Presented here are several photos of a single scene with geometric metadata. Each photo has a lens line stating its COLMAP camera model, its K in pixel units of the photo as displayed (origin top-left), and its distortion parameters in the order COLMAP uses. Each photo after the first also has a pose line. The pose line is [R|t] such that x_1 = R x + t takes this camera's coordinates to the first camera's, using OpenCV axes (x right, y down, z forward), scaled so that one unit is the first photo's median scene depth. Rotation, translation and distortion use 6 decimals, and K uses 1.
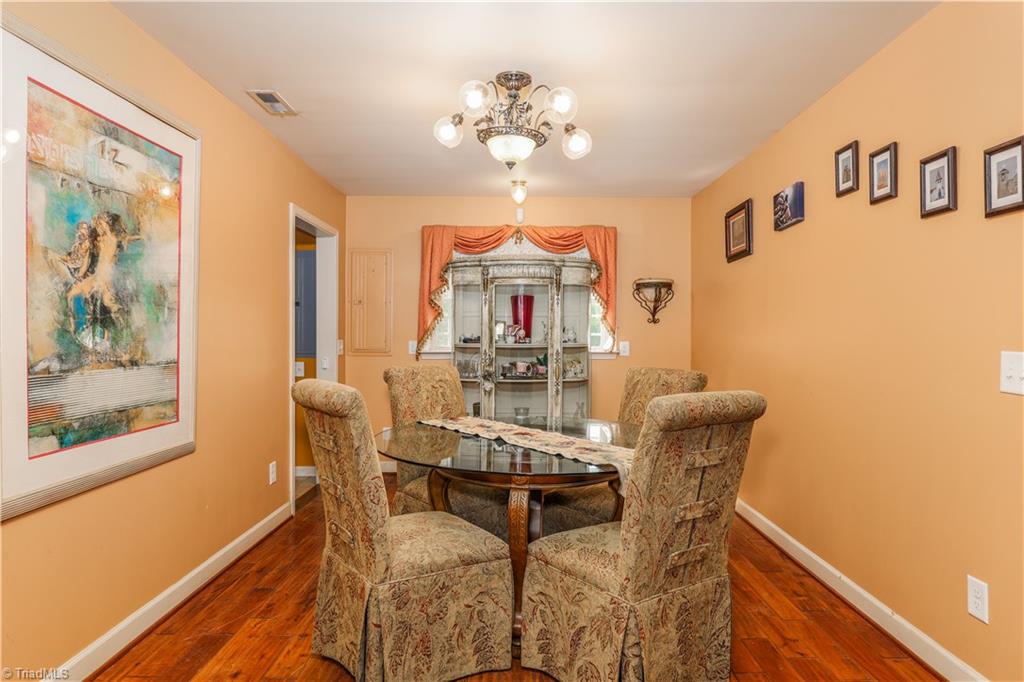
lens RADIAL K [[604.9, 0, 511.5], [0, 604.9, 335.7], [0, 0, 1]] dist [0.001124, 0.000155]
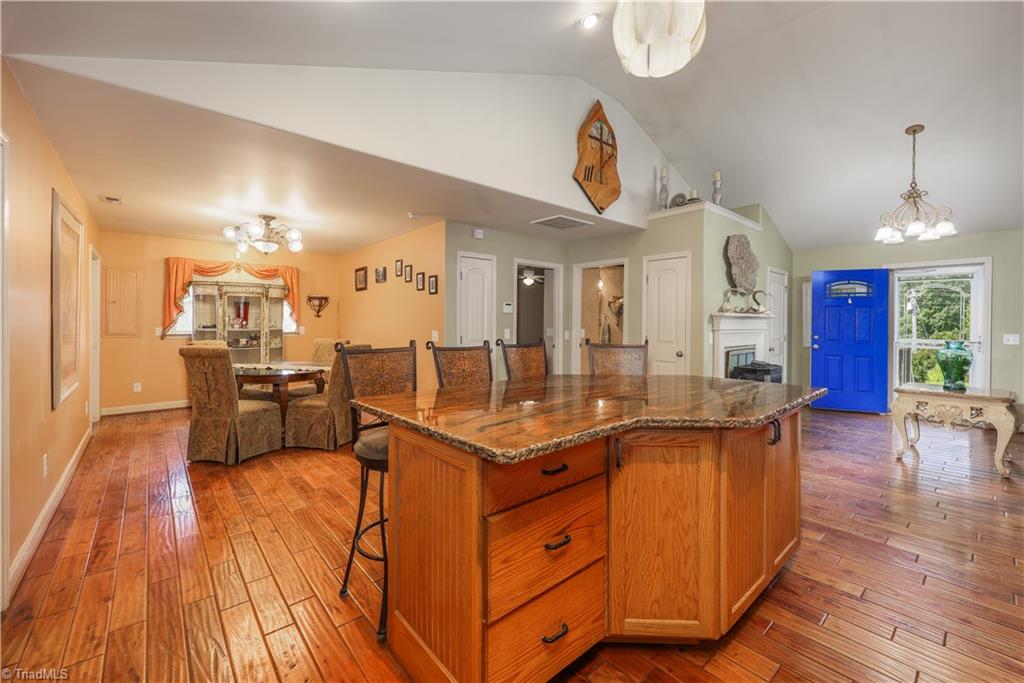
lens RADIAL K [[415.5, 0, 508.7], [0, 415.5, 323.1], [0, 0, 1]] dist [-0.001004, 0.000027]
pose [[0.757201, -0.003999, 0.653169, -0.199468], [-0.001474, 0.999968, 0.007831, -0.014436], [-0.653180, -0.006892, 0.757171, -0.484196]]
